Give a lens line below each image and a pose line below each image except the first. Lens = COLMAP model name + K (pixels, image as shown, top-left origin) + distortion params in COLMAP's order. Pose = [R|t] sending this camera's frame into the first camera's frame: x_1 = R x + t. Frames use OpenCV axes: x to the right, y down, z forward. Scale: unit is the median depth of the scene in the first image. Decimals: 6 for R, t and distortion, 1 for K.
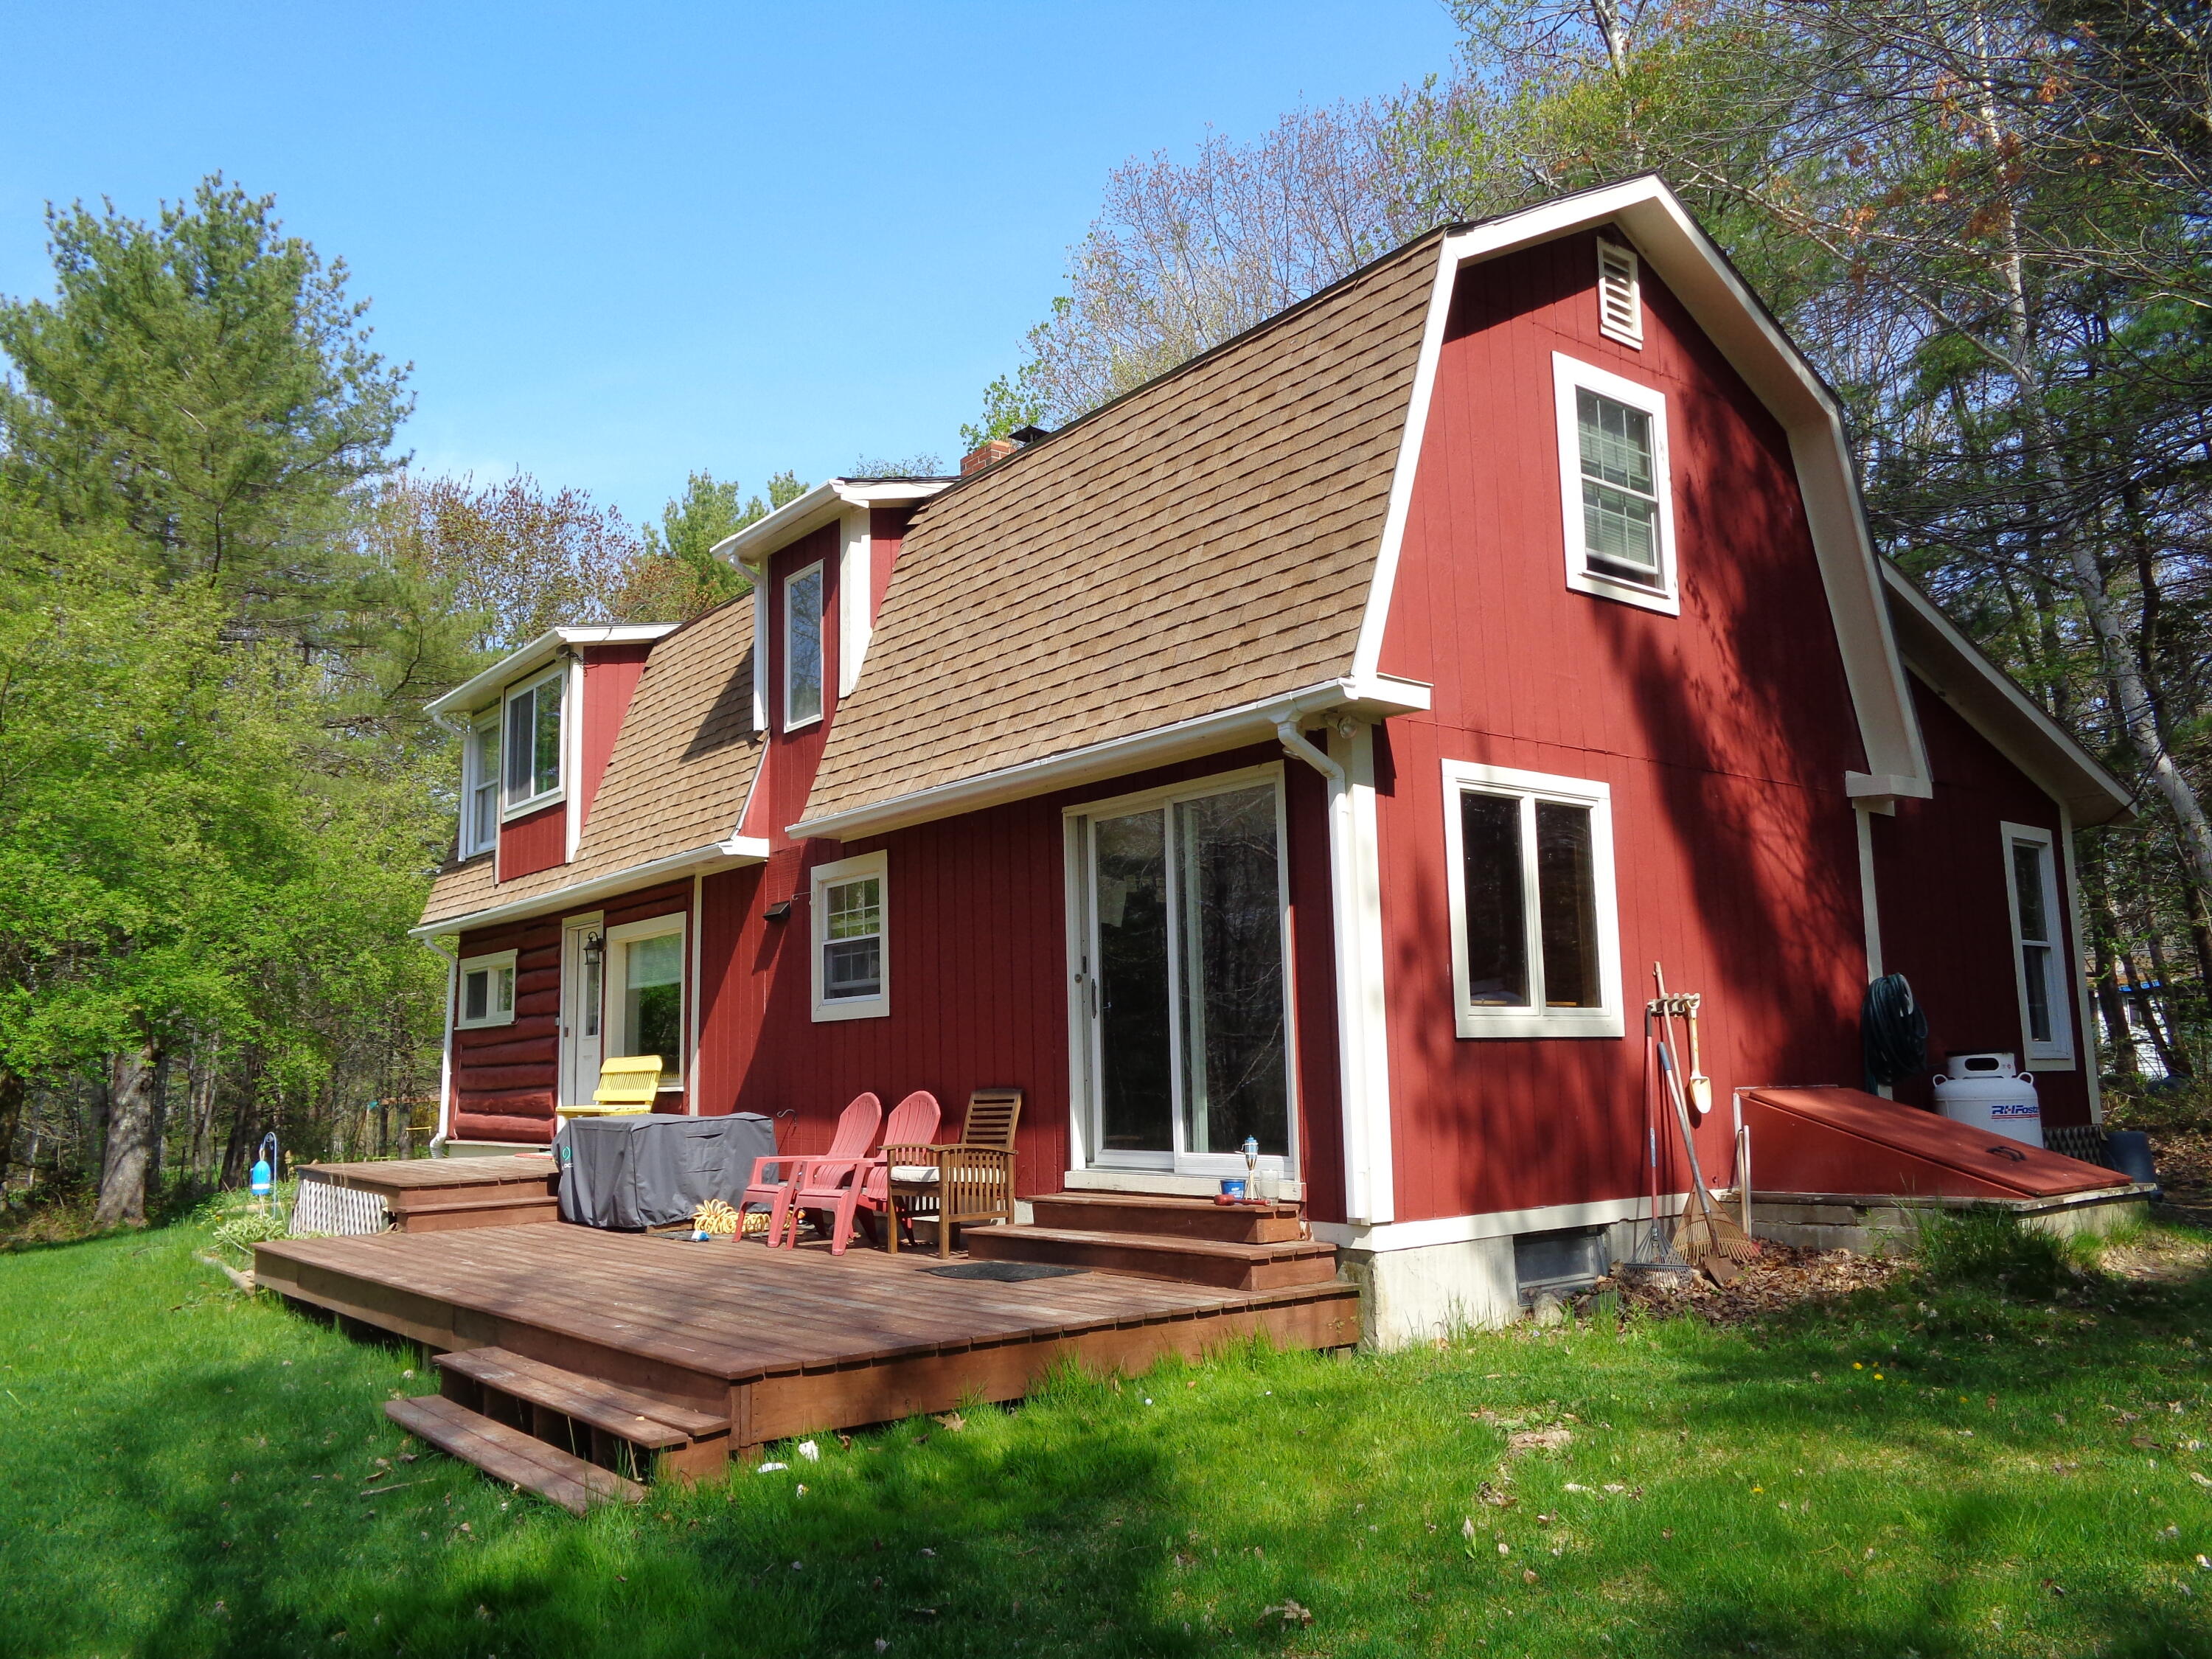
lens RADIAL K [[1701.7, 0, 1106.0], [0, 1701.7, 829.5], [0, 0, 1]] dist [0.023281, 0.002698]
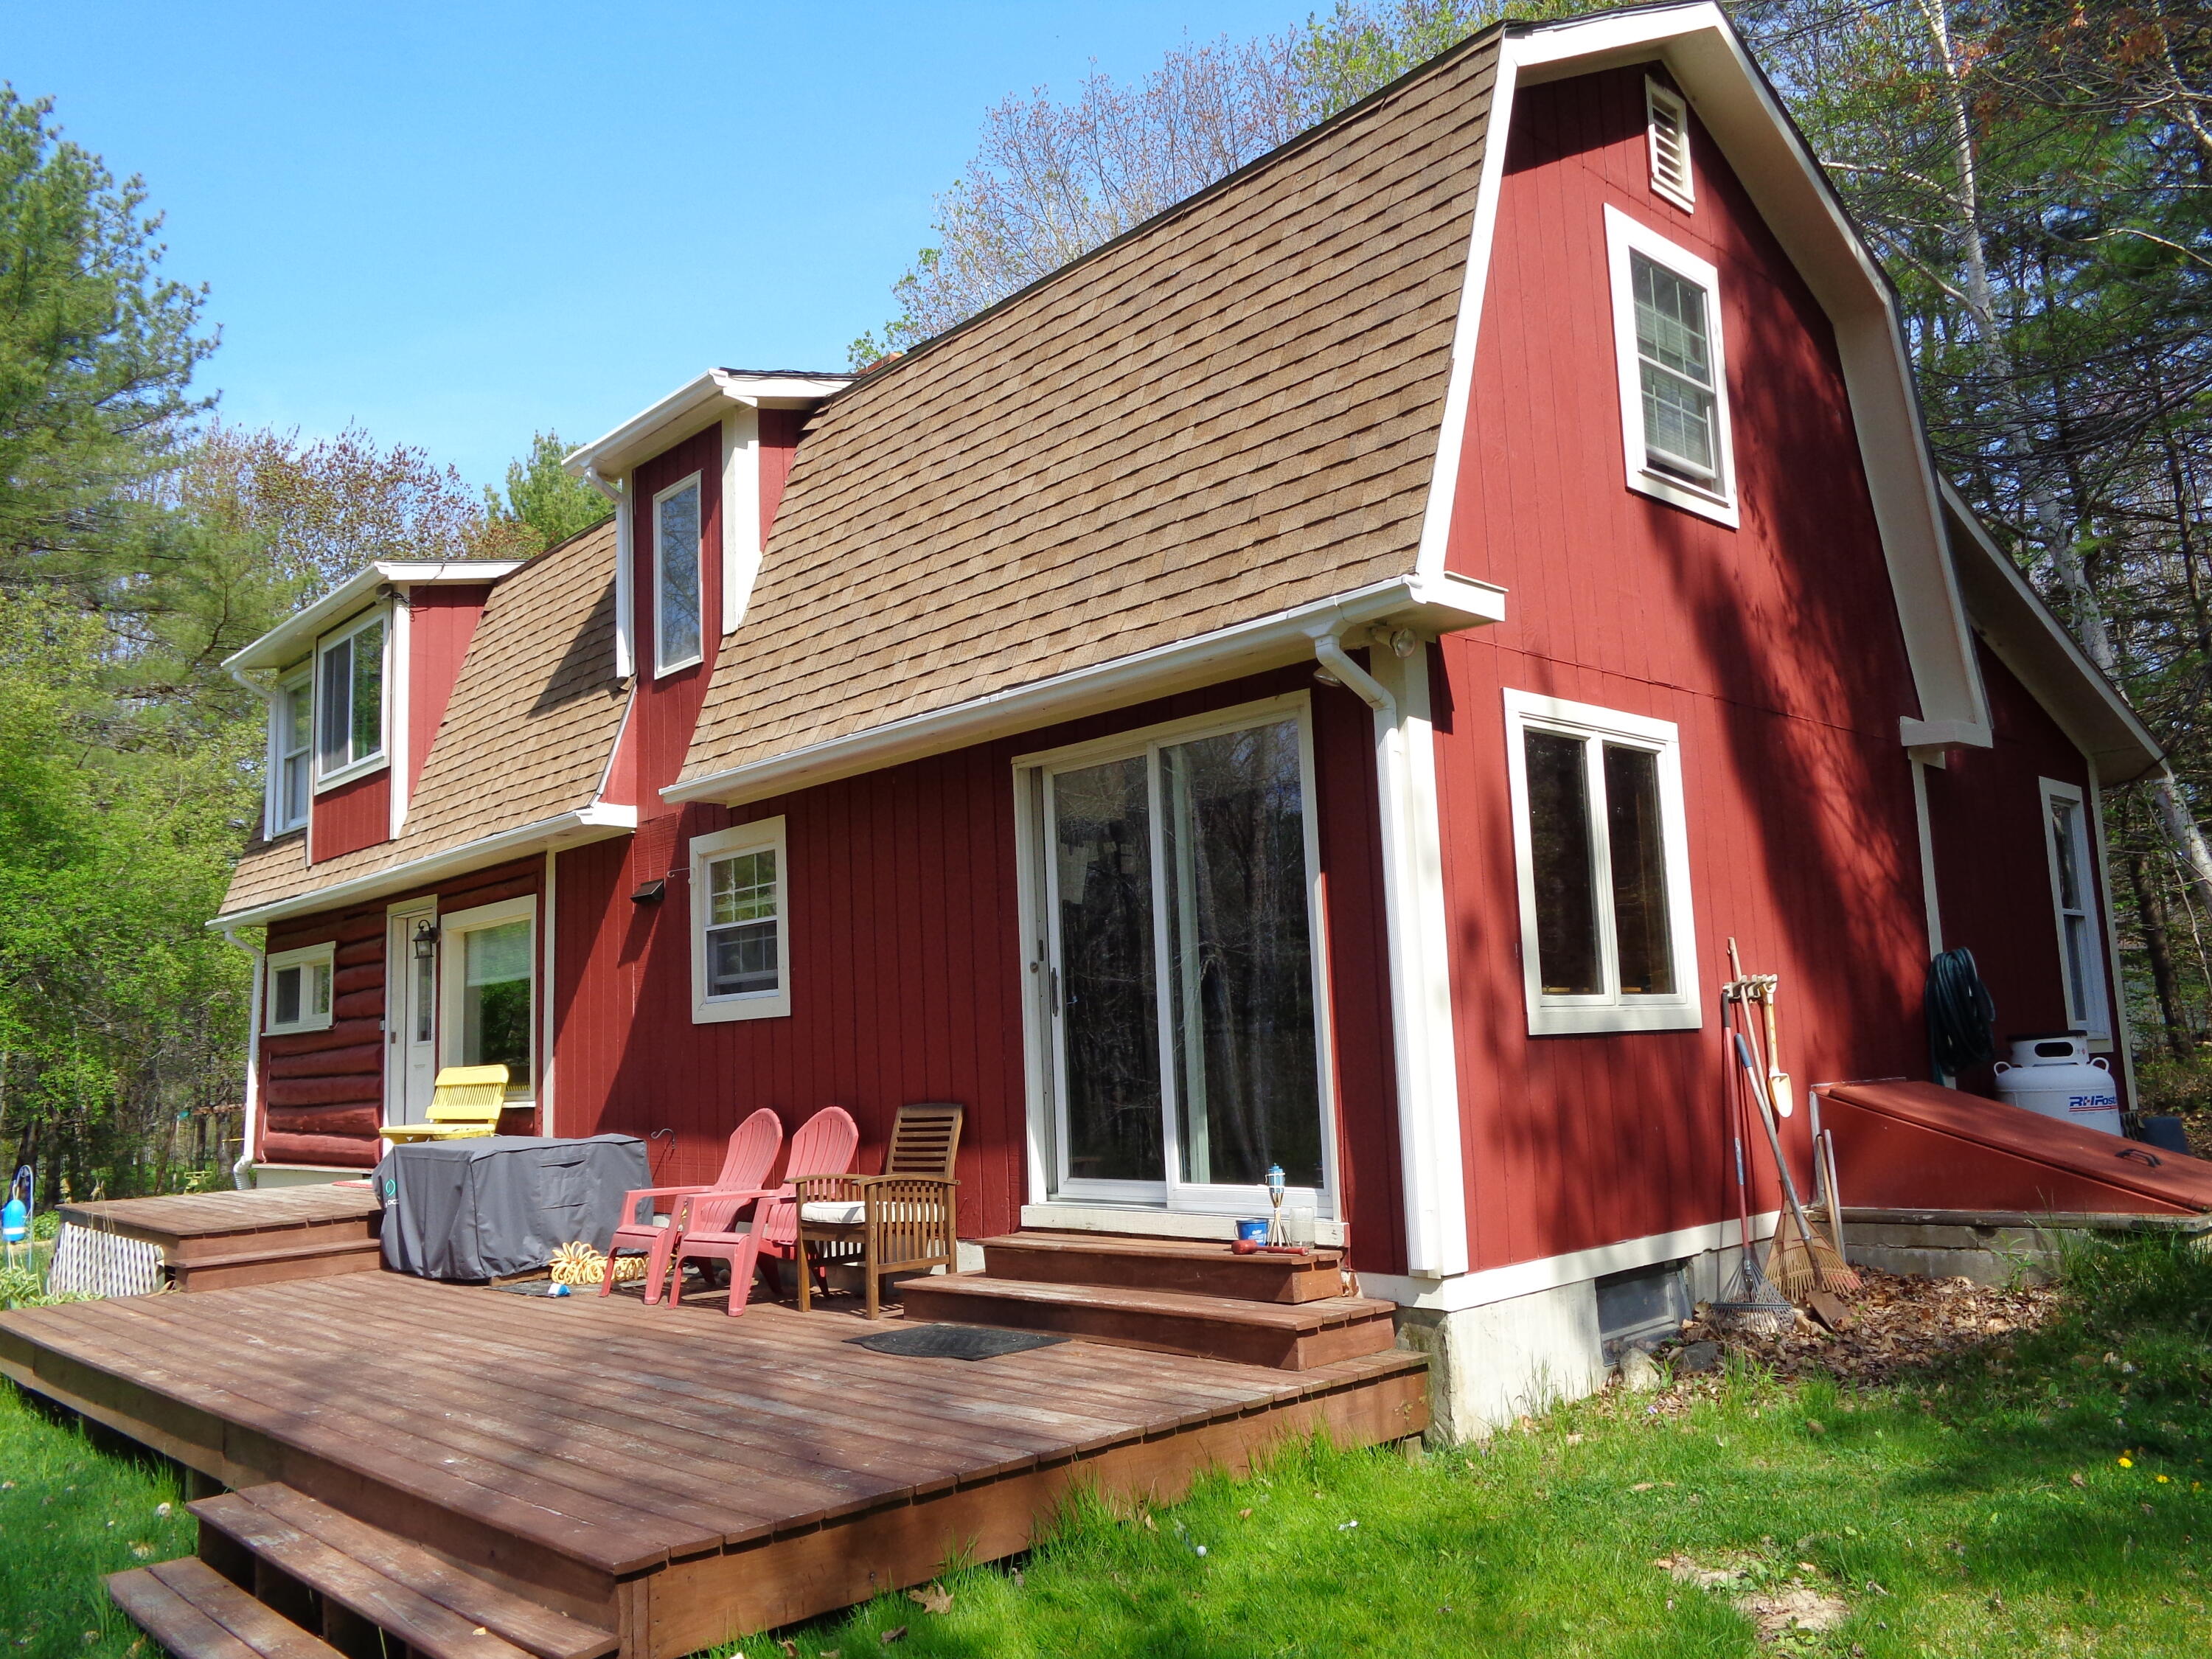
lens RADIAL K [[1671.7, 0, 1106.0], [0, 1671.7, 829.5], [0, 0, 1]] dist [0.009018, 0.002100]
pose [[0.996023, -0.007101, 0.088810, -0.051073], [0.006450, 0.999950, 0.007613, 0.015426], [-0.088859, -0.007010, 0.996020, 0.197481]]
